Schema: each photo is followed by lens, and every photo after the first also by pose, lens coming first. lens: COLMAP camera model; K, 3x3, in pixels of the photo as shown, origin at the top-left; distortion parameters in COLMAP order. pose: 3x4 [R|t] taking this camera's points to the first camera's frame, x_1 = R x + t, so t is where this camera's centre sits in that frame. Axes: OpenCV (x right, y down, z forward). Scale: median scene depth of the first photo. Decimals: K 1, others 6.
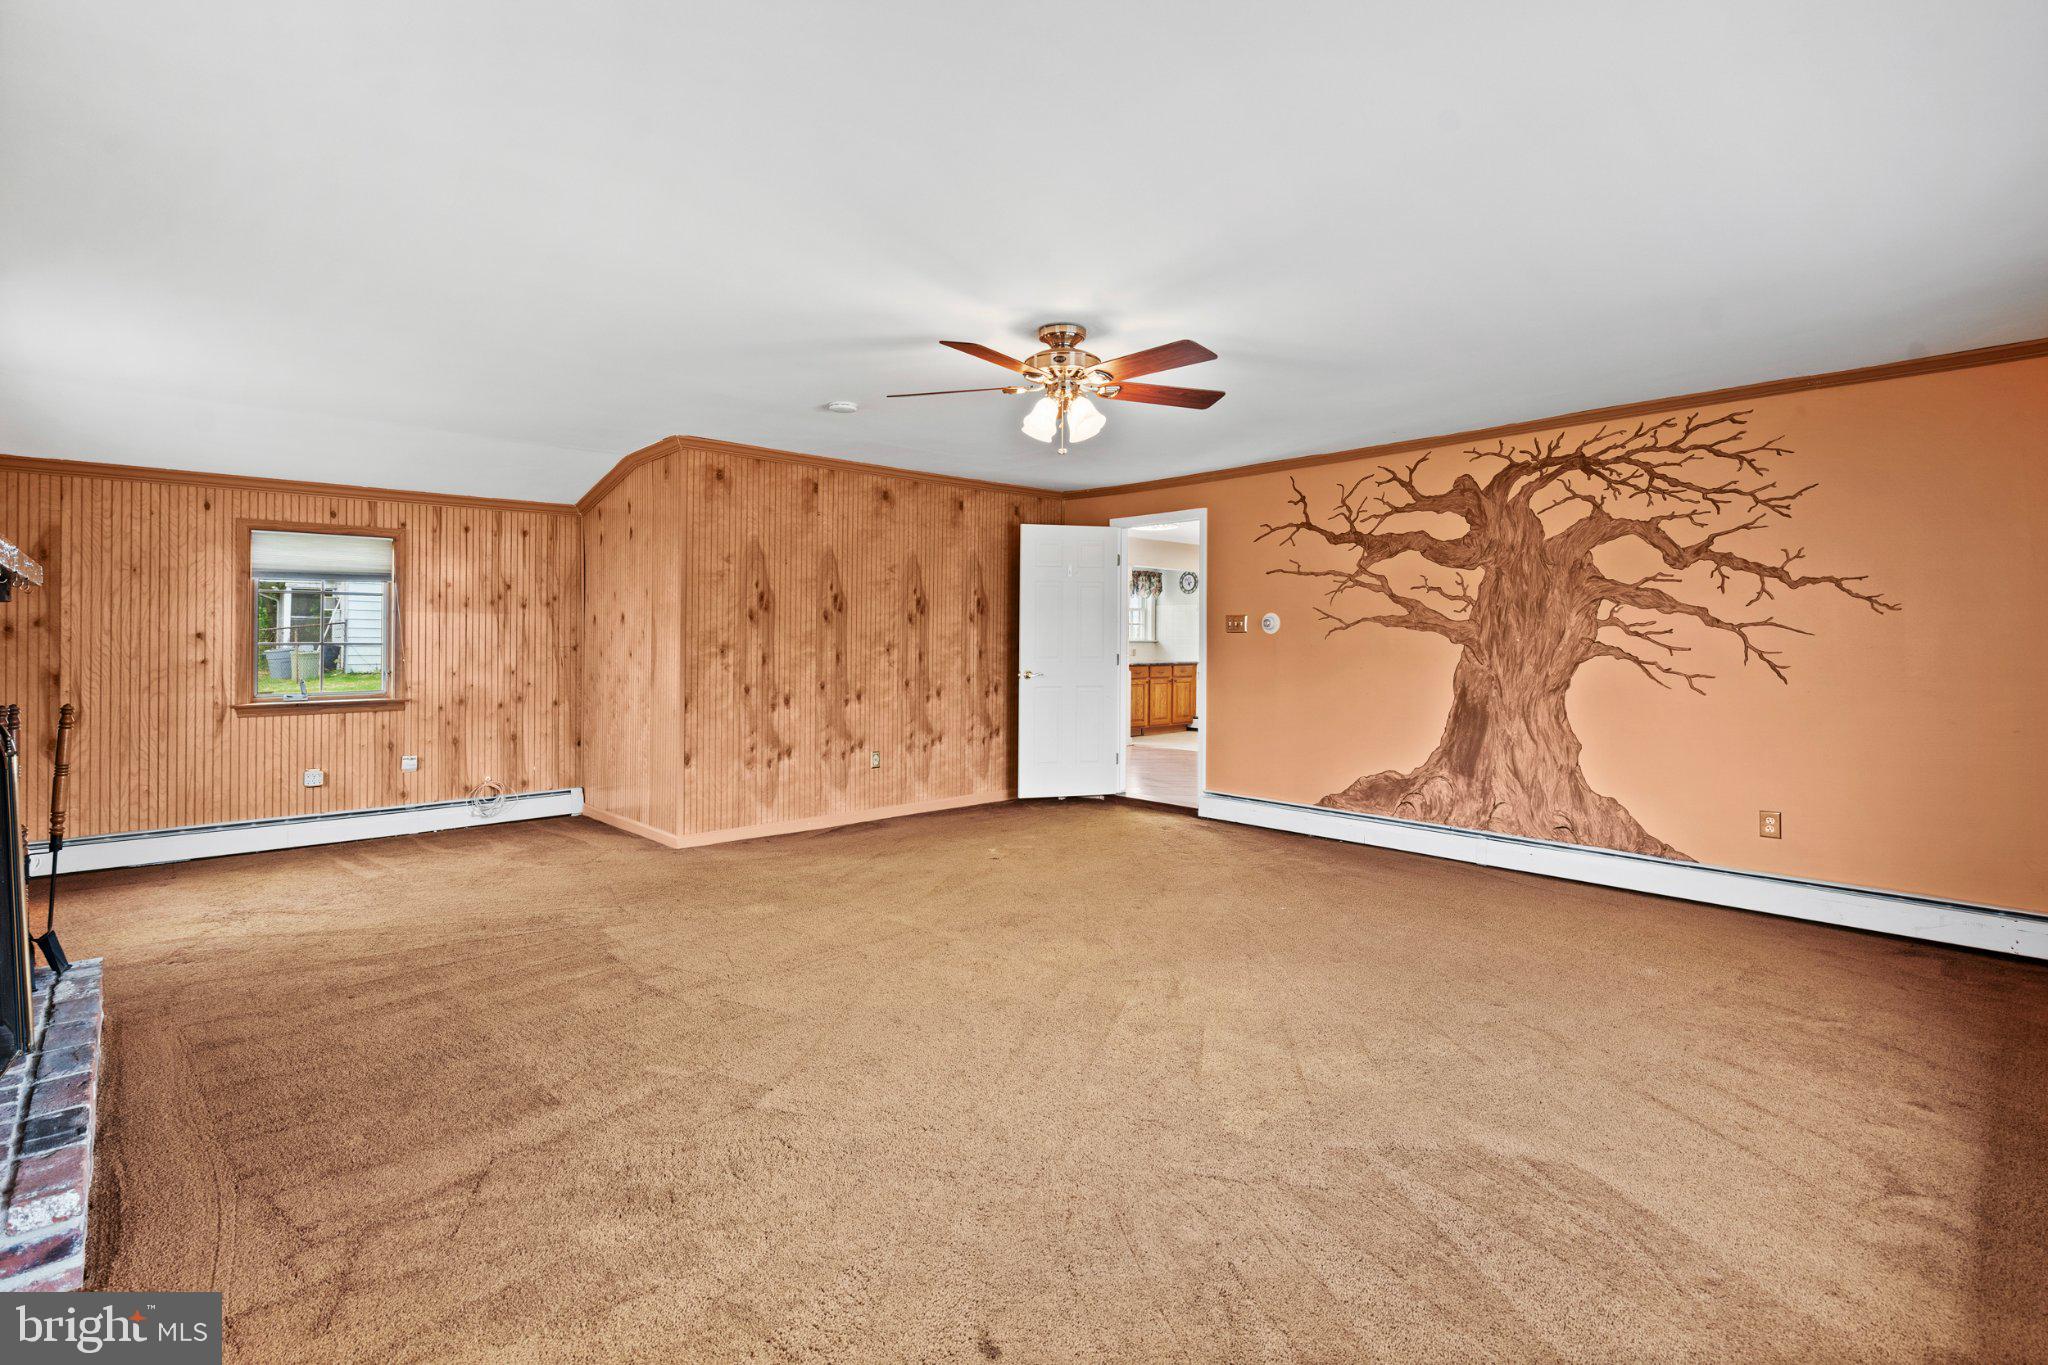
lens RADIAL K [[948.3, 0, 1047.1], [0, 948.3, 637.2], [0, 0, 1]] dist [-0.003534, 0.002256]
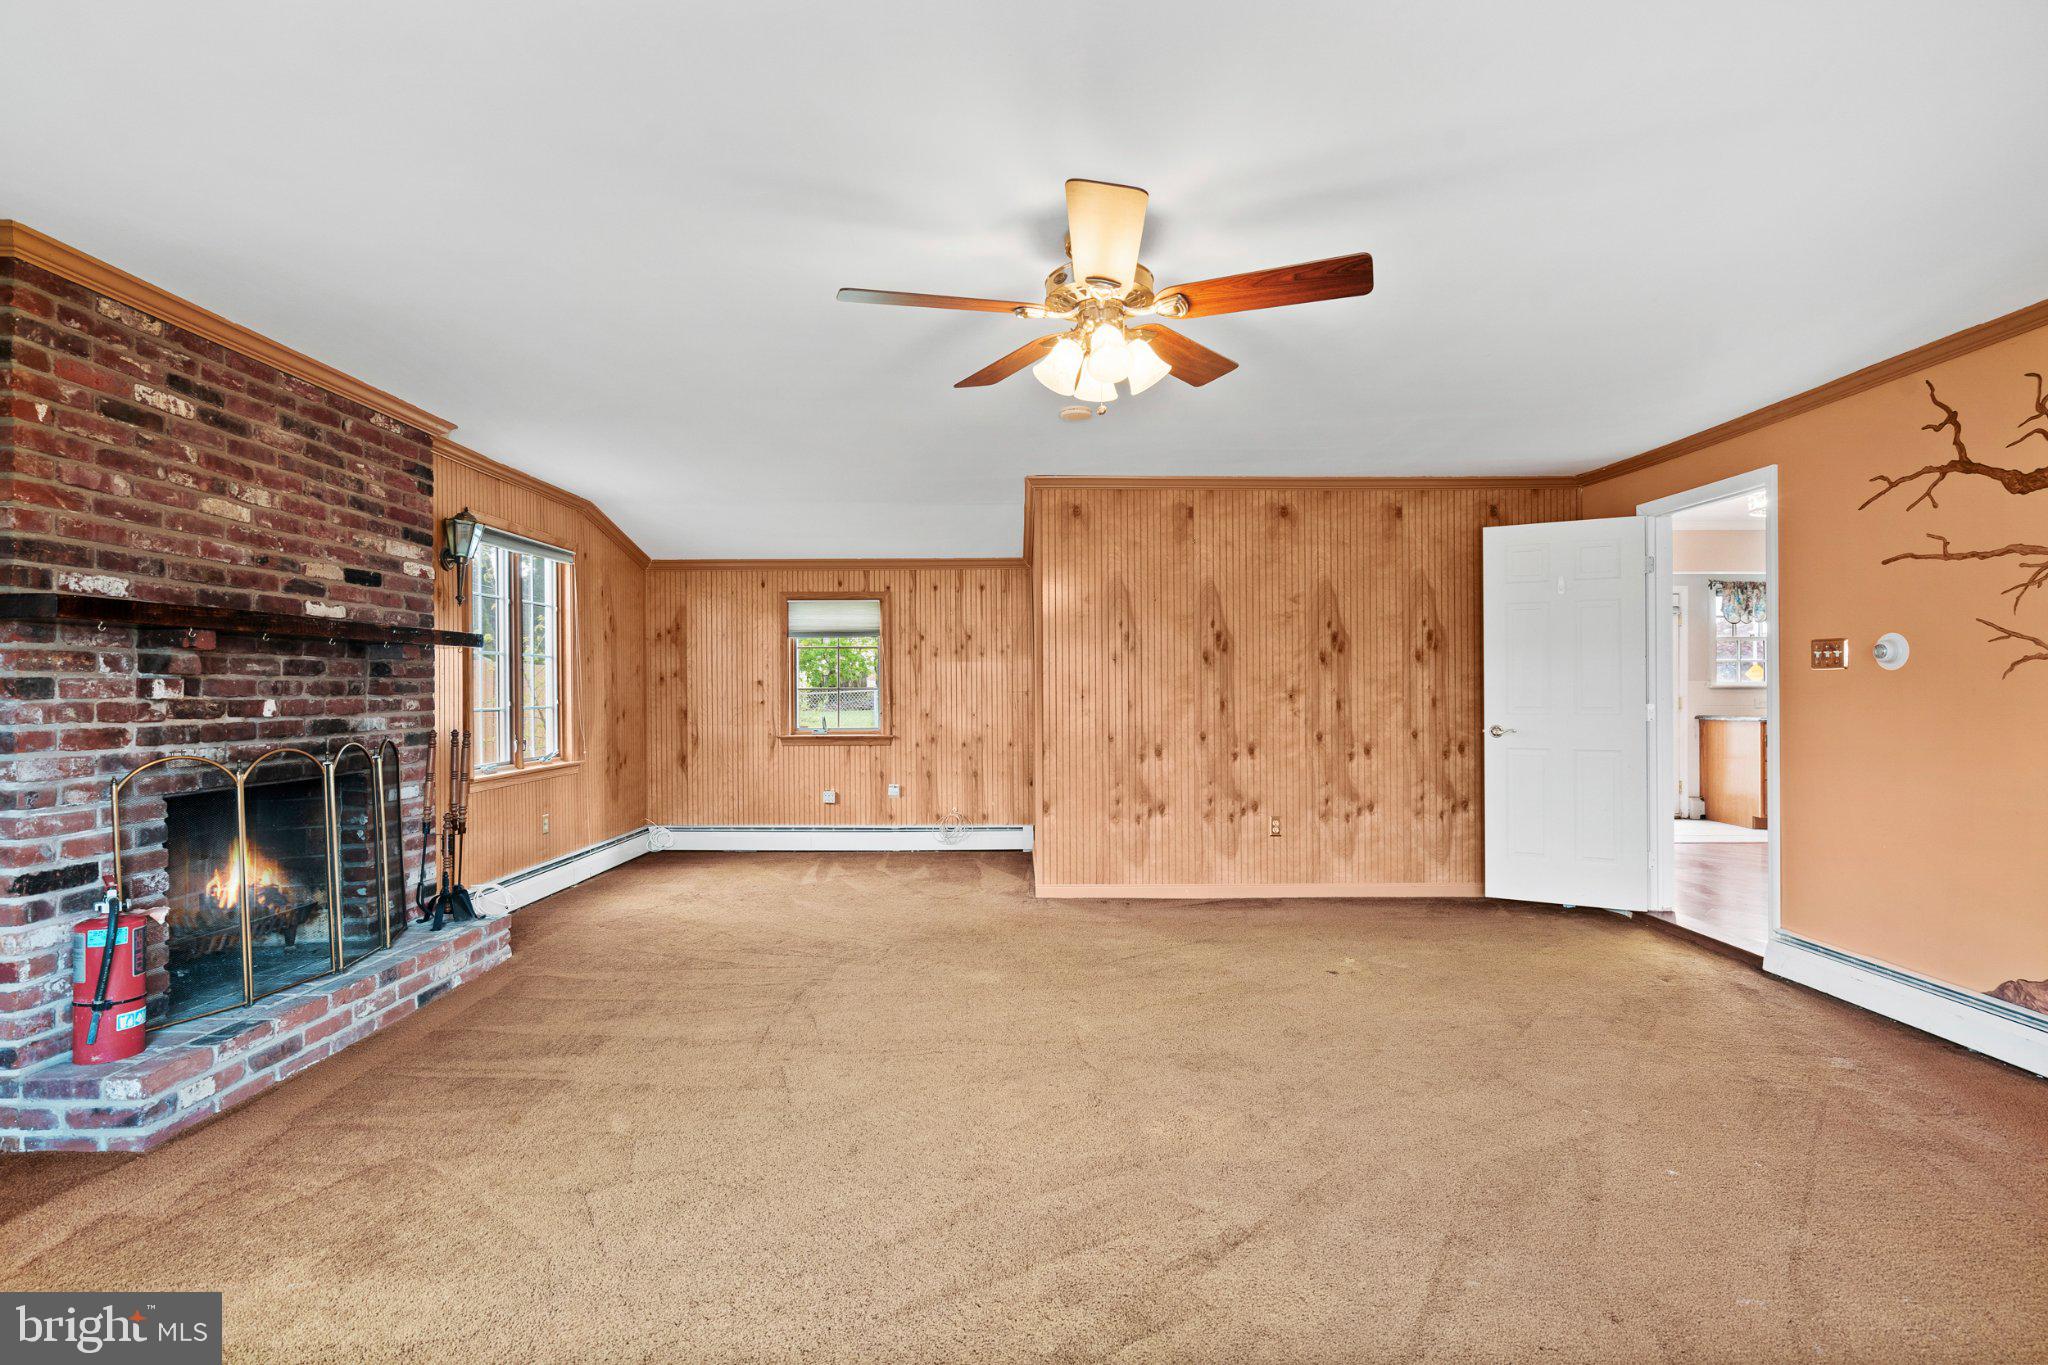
lens RADIAL K [[948.3, 0, 1043.8], [0, 948.3, 685.7], [0, 0, 1]] dist [-0.003534, 0.002256]
pose [[0.729837, -0.002481, -0.683616, 0.255530], [0.004827, 0.999987, 0.001525, 0.001964], [0.683604, -0.004413, 0.729840, 0.254257]]
